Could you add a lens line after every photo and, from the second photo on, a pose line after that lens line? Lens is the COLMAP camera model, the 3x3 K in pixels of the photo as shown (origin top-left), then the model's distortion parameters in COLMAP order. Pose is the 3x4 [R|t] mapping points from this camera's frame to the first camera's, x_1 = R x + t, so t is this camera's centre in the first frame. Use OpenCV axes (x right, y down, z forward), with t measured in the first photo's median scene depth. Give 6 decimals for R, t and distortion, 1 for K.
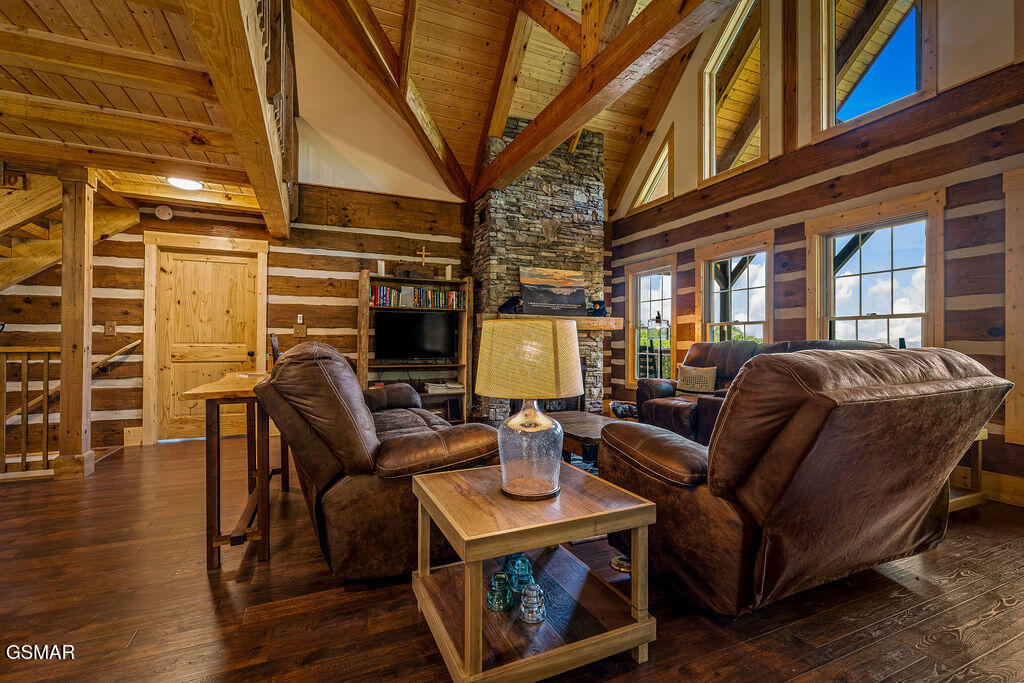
lens RADIAL K [[449.6, 0, 515.4], [0, 449.6, 342.0], [0, 0, 1]] dist [-0.001481, 0.000376]
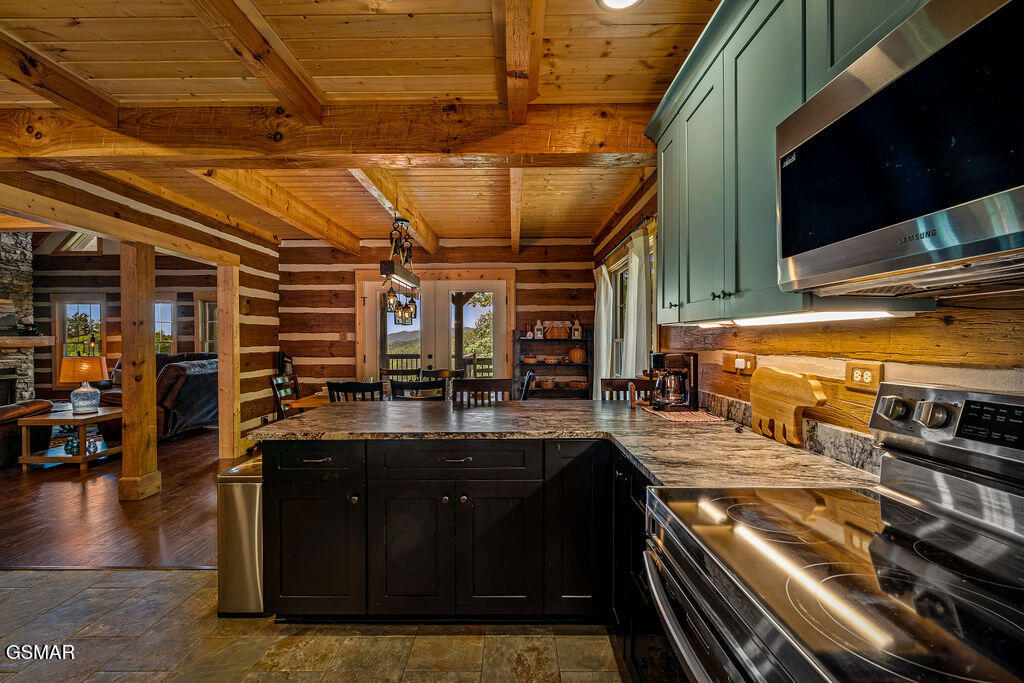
lens RADIAL K [[449.6, 0, 513.1], [0, 449.6, 342.1], [0, 0, 1]] dist [-0.001481, 0.000376]
pose [[0.406184, -0.010448, 0.913731, -0.428799], [0.004355, 0.999945, 0.009497, -0.044865], [-0.913781, 0.000122, 0.406208, -0.786107]]
